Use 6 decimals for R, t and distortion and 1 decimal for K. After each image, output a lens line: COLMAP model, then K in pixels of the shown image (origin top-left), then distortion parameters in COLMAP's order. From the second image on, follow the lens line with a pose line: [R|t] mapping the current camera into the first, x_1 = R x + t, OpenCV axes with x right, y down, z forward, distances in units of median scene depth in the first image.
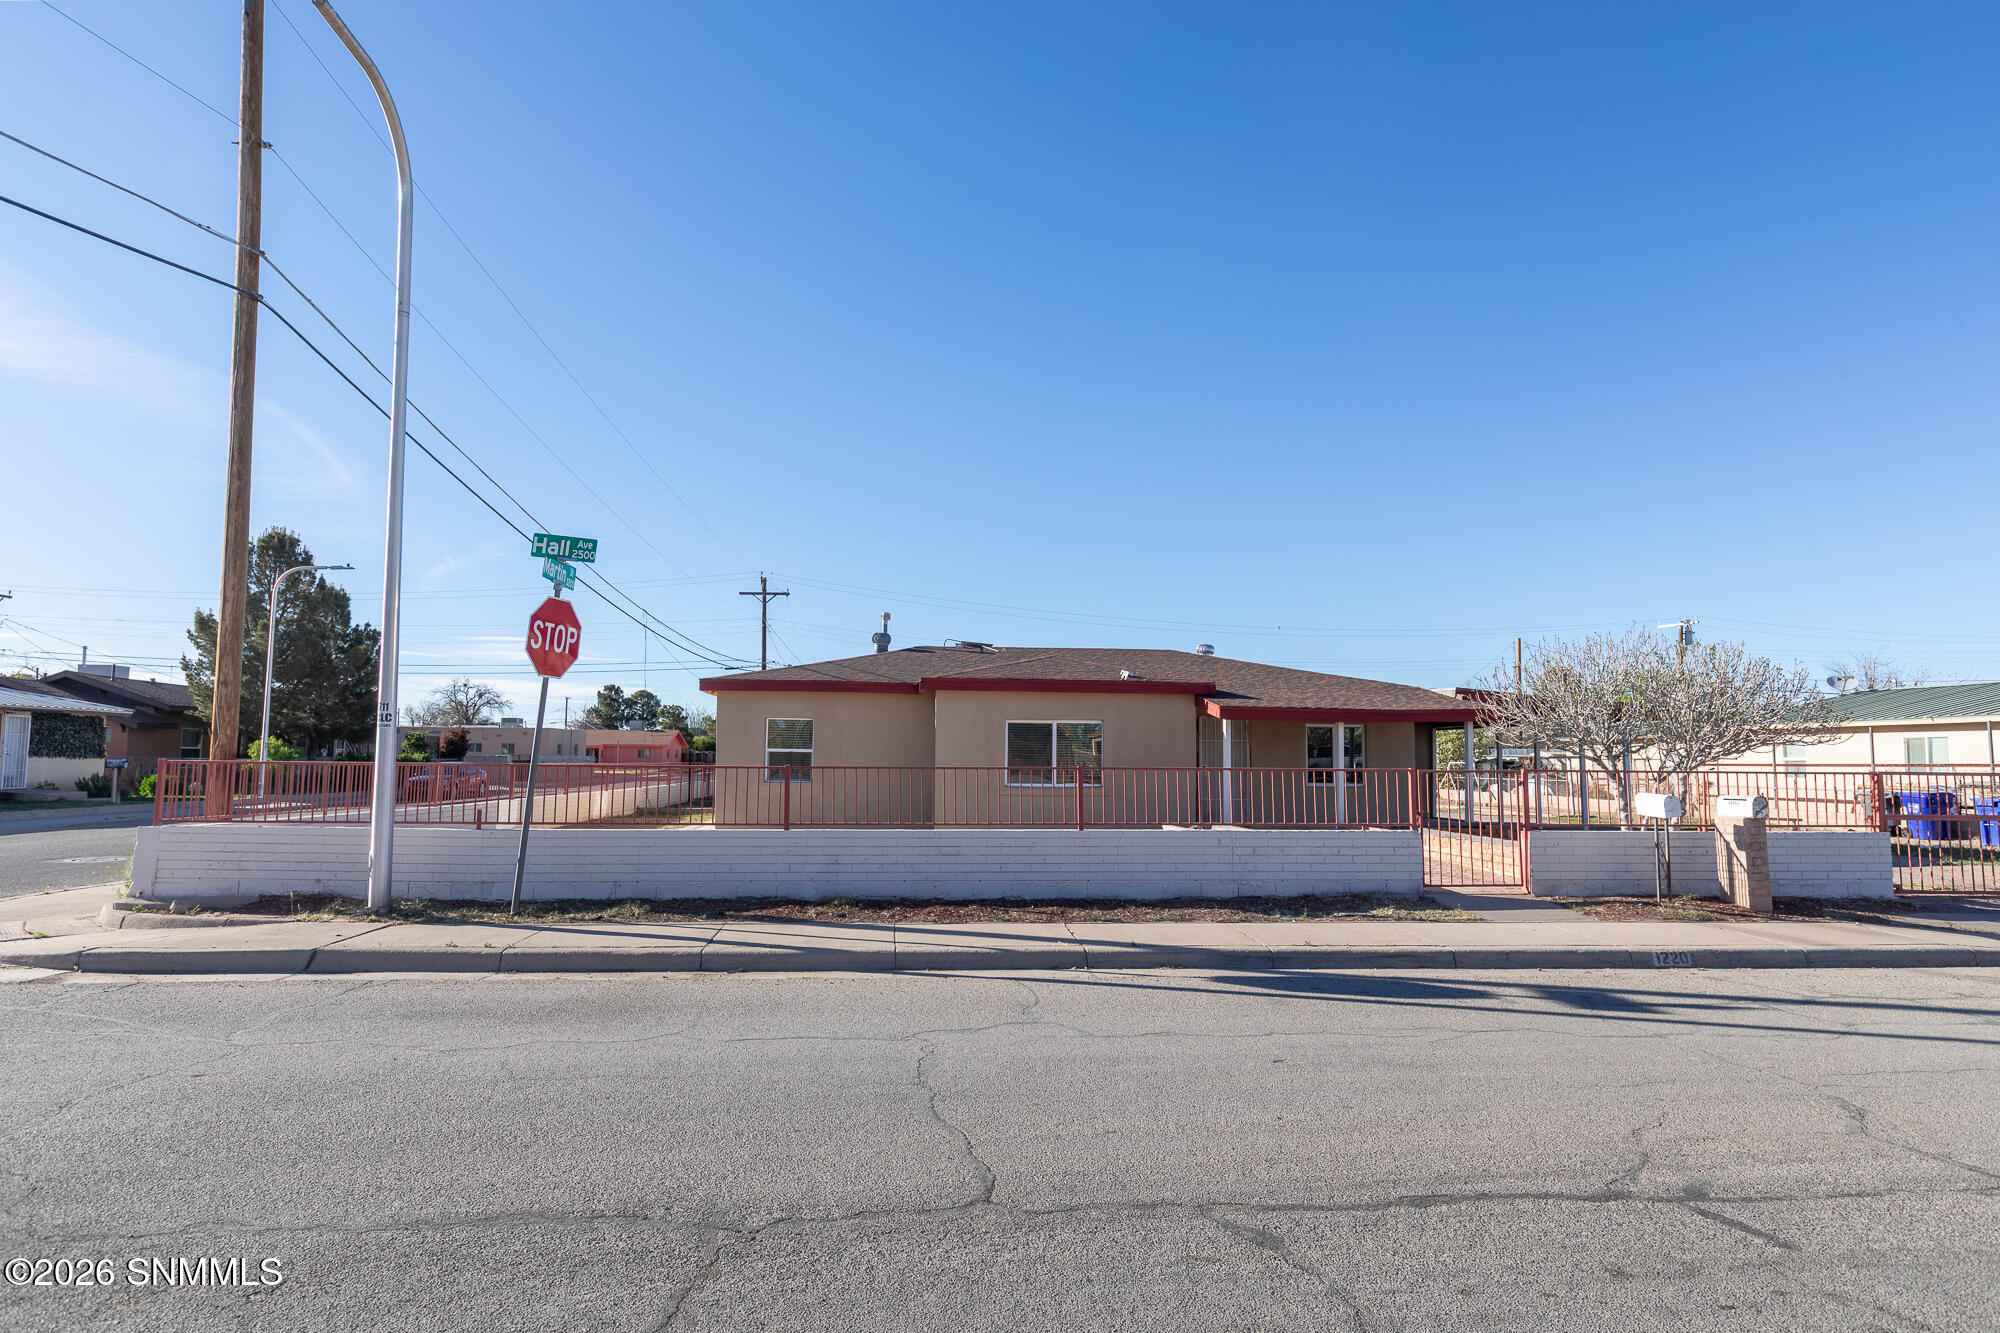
lens RADIAL K [[1126.2, 0, 983.4], [0, 1126.2, 670.1], [0, 0, 1]] dist [0.001128, -0.000695]
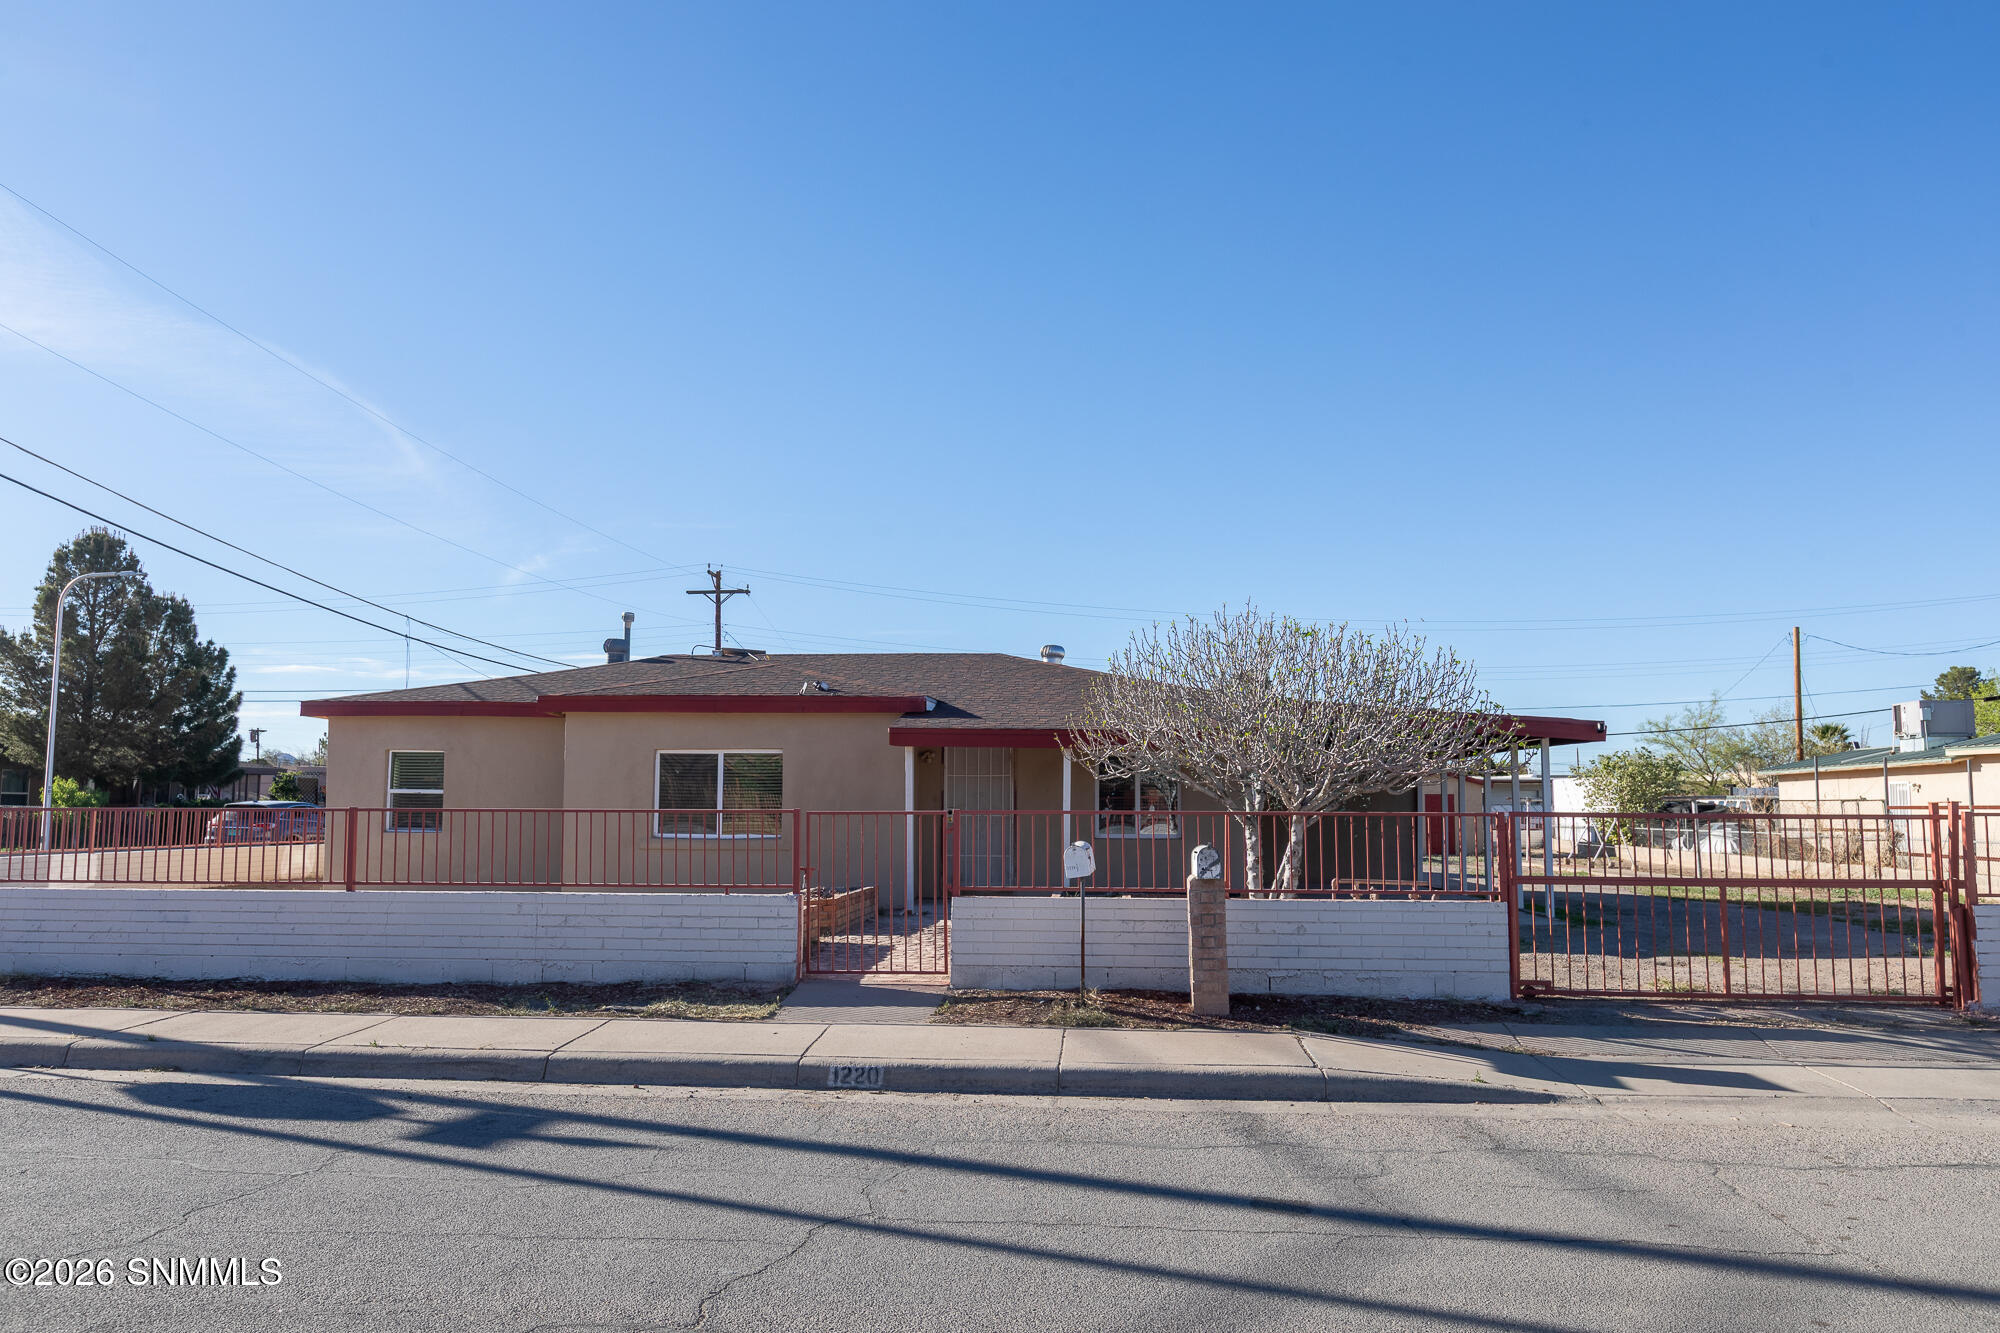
lens RADIAL K [[1486.8, 0, 1000.0], [0, 1486.8, 666.5], [0, 0, 1]] dist [-0.001494, -0.006474]
pose [[0.987381, -0.017744, -0.157368, 0.409708], [0.015428, 0.999754, -0.015923, 0.007803], [0.157612, 0.013294, 0.987412, 0.045178]]
